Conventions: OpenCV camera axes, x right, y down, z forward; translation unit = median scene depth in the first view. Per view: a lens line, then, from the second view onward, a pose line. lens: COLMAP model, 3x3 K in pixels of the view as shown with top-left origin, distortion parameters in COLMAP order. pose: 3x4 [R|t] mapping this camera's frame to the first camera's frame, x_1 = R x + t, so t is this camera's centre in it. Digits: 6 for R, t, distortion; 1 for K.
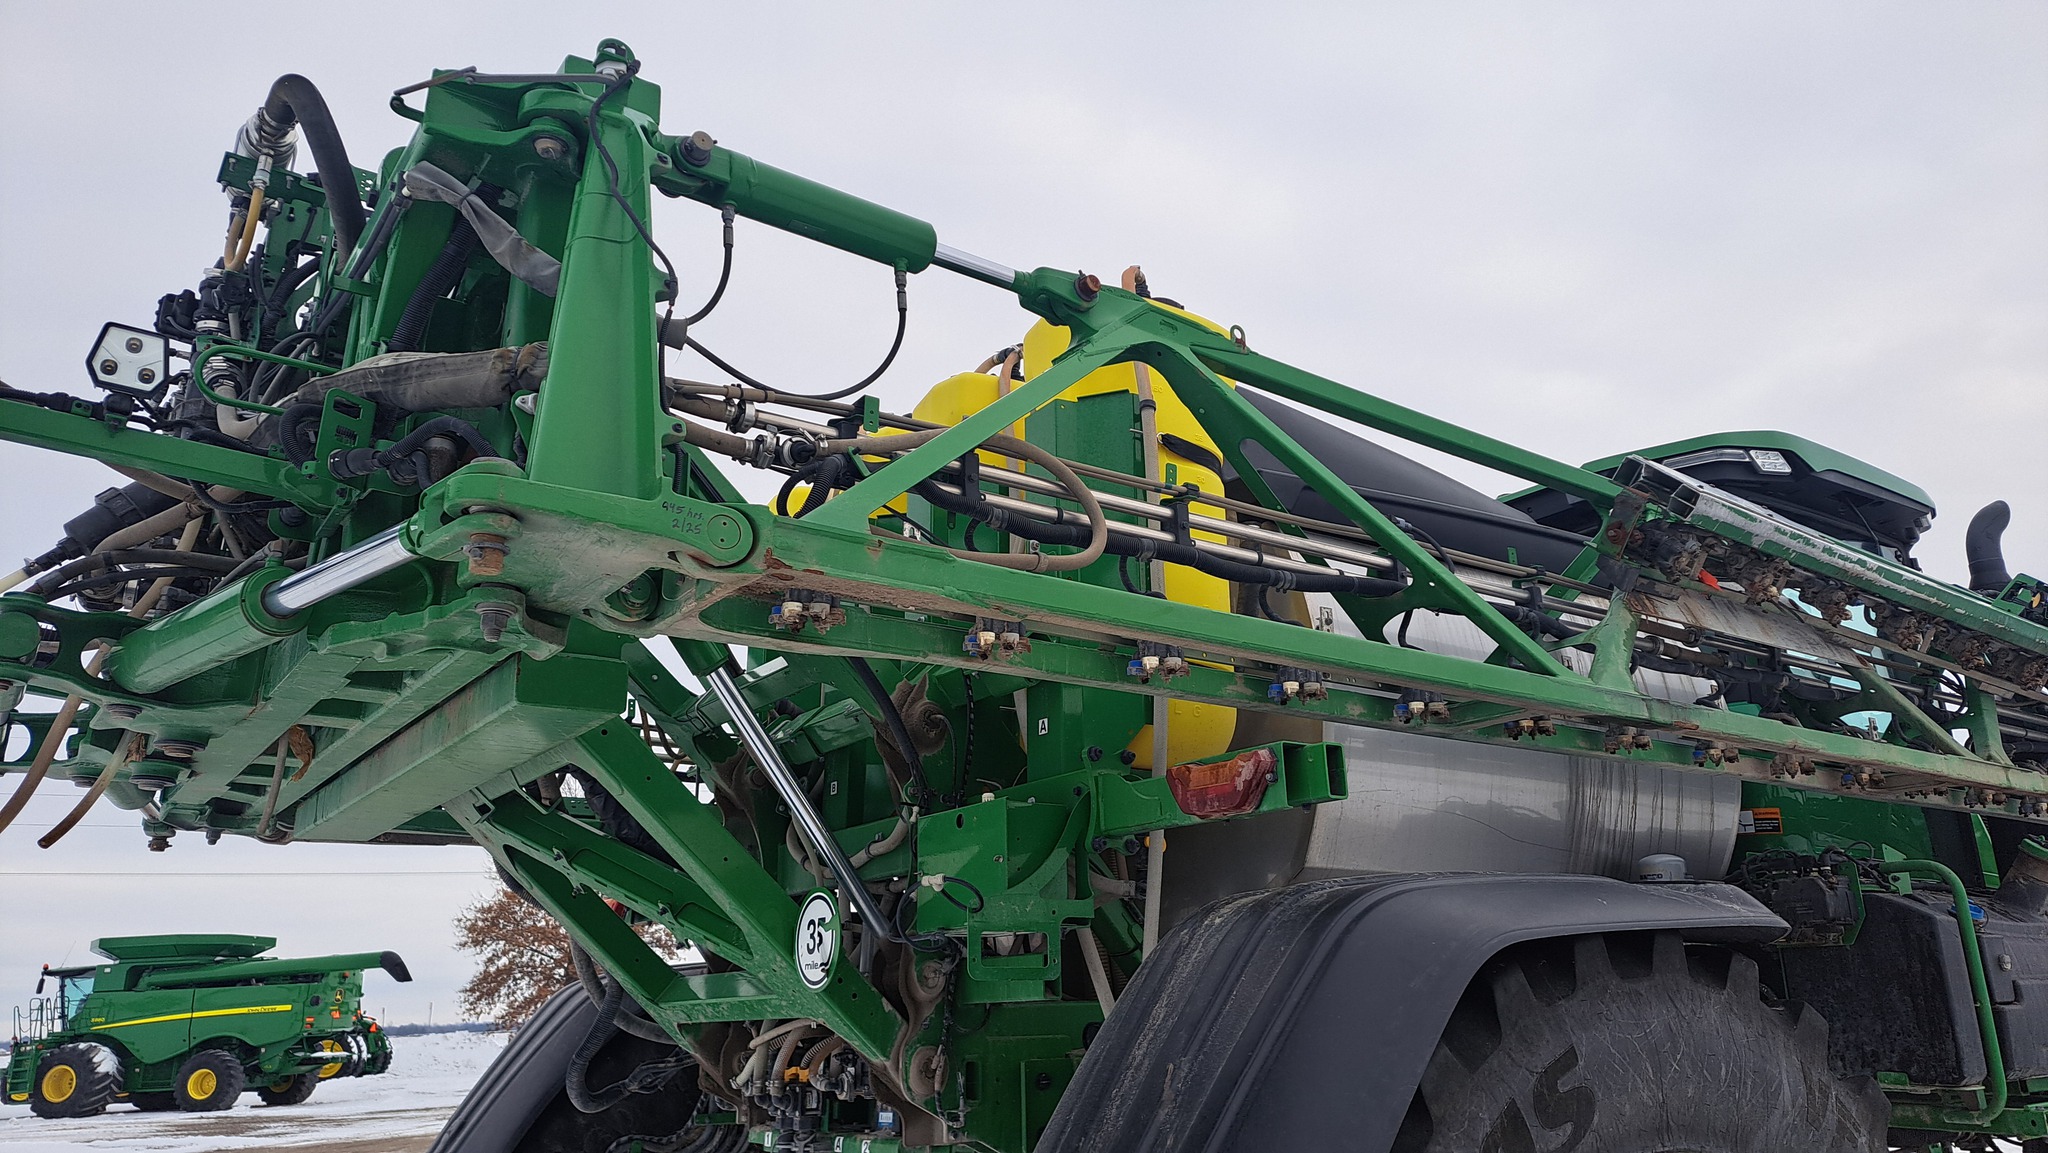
lens RADIAL K [[1446.1, 0, 1030.8], [0, 1446.1, 551.0], [0, 0, 1]] dist [0.103358, -0.116607]
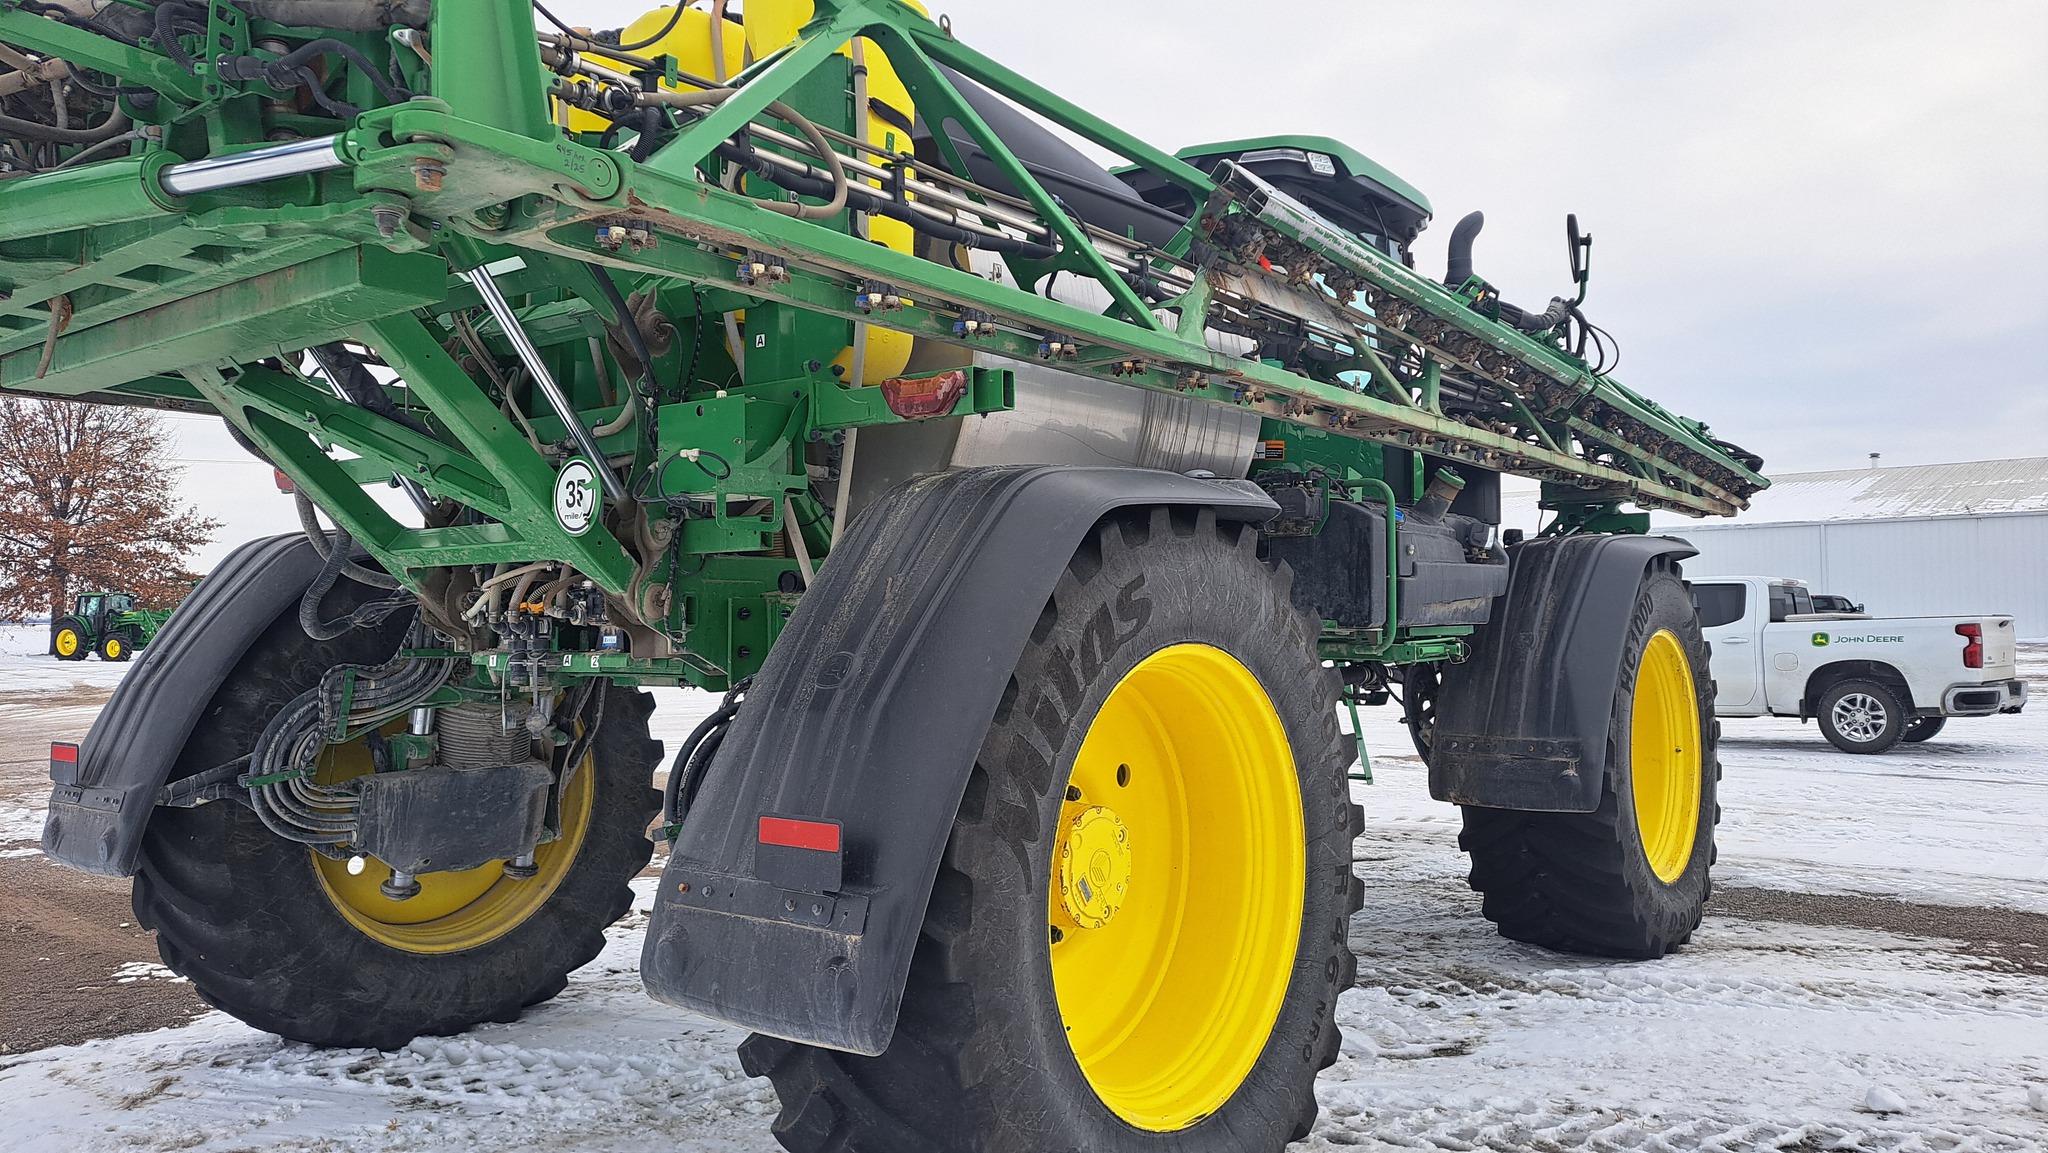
lens RADIAL K [[1446.1, 0, 1030.8], [0, 1446.1, 551.0], [0, 0, 1]] dist [0.103358, -0.116607]
pose [[0.956084, 0.031760, 0.291366, -0.126954], [-0.104716, 0.965512, 0.238372, -0.023509], [-0.273747, -0.258414, 0.926437, -0.248178]]
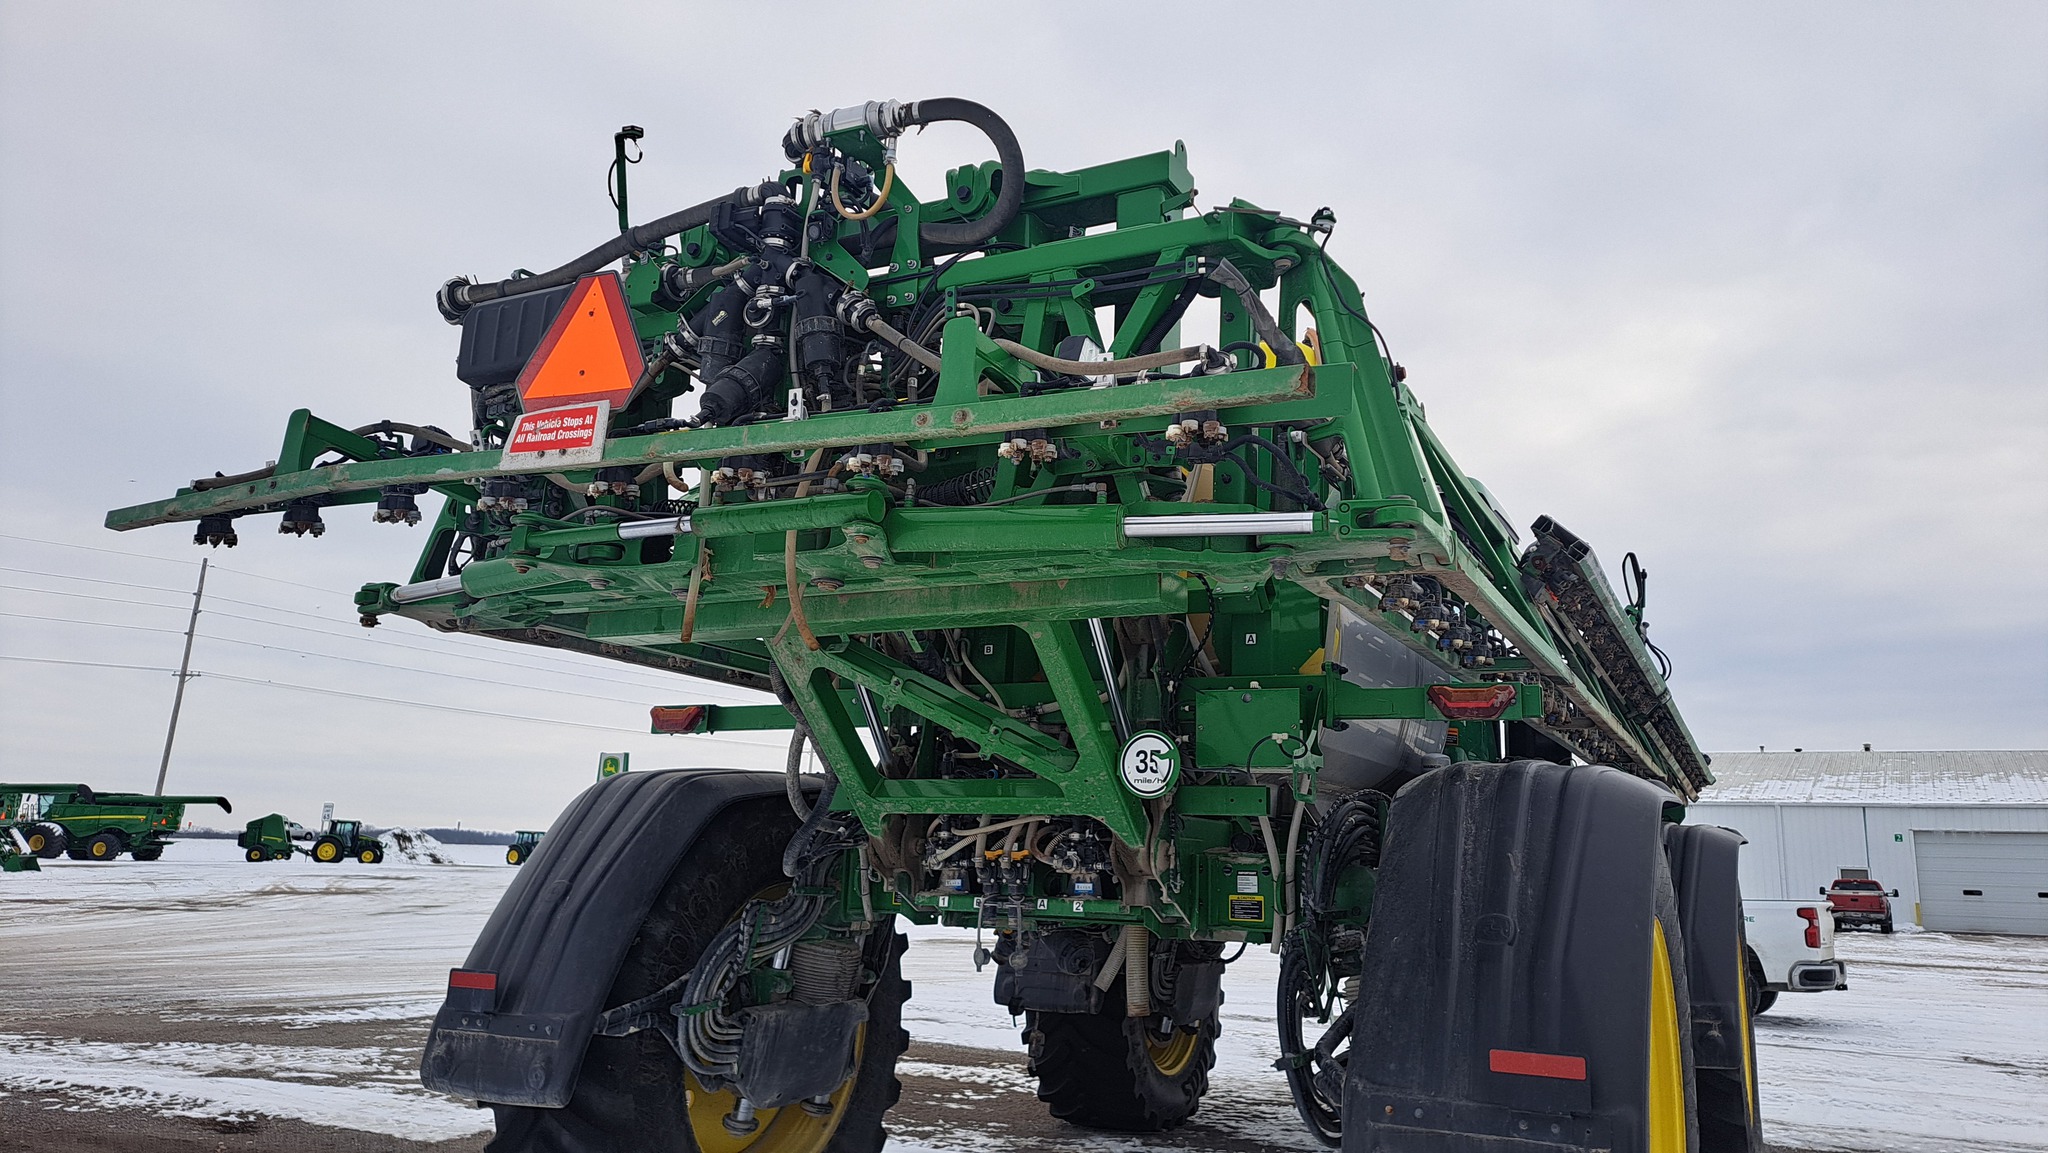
lens RADIAL K [[1446.1, 0, 1030.8], [0, 1446.1, 551.0], [0, 0, 1]] dist [0.103358, -0.116607]
pose [[0.885540, 0.149061, 0.440000, -0.861274], [-0.189556, 0.980632, 0.049287, 0.004572], [-0.424131, -0.127050, 0.896644, -0.221222]]
